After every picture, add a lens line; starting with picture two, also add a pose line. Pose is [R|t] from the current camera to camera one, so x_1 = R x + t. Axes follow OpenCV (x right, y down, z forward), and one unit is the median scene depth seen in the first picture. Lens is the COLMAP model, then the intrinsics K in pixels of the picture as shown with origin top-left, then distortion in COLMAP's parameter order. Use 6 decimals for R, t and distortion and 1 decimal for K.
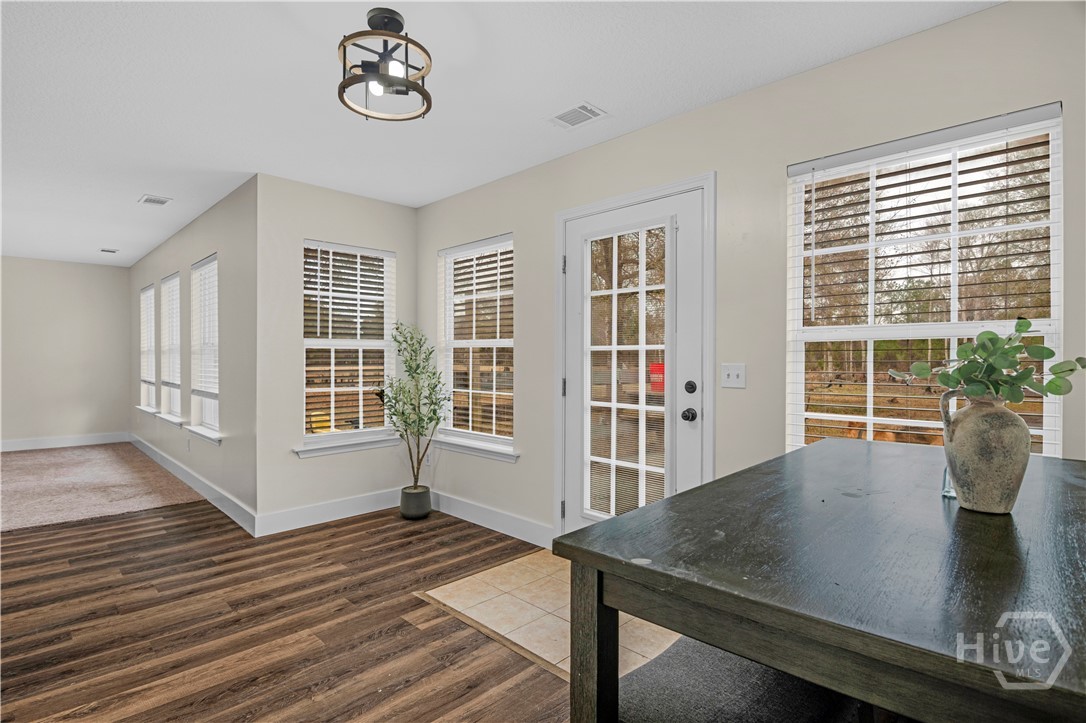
lens RADIAL K [[532.8, 0, 537.7], [0, 532.8, 363.1], [0, 0, 1]] dist [-0.005285, 0.000009]
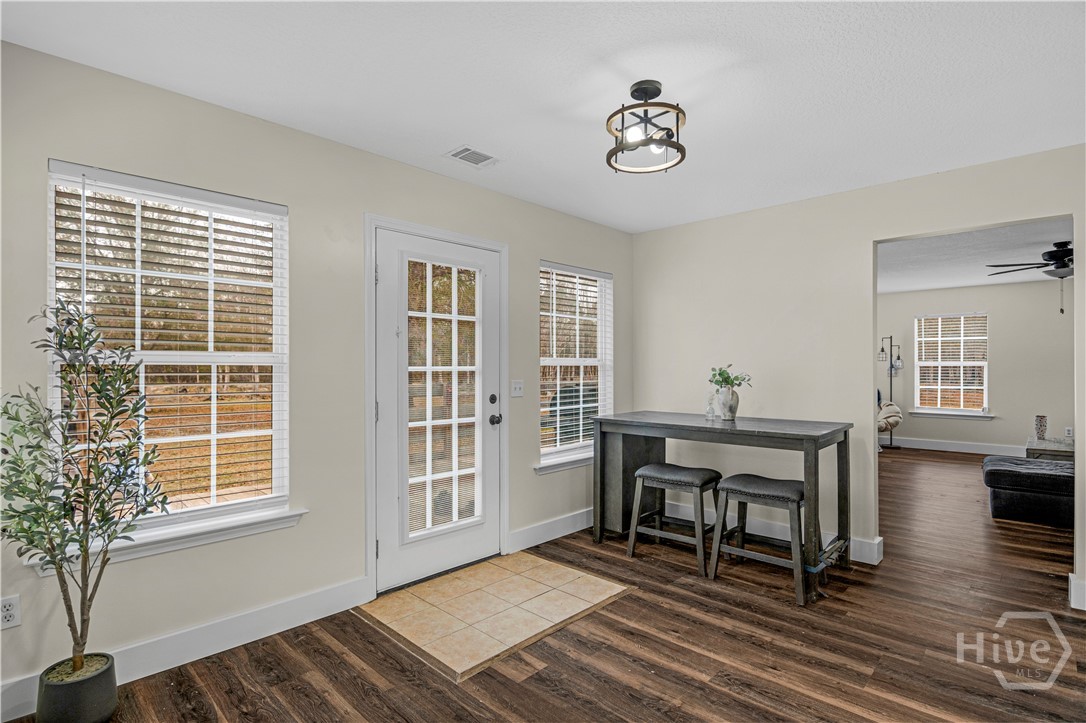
lens RADIAL K [[532.8, 0, 537.5], [0, 532.8, 364.6], [0, 0, 1]] dist [-0.005285, 0.000009]
pose [[-0.014543, 0.022415, 0.999643, -1.042967], [0.019630, 0.999562, -0.022128, -0.008460], [-0.999702, 0.019301, -0.014977, 0.910261]]
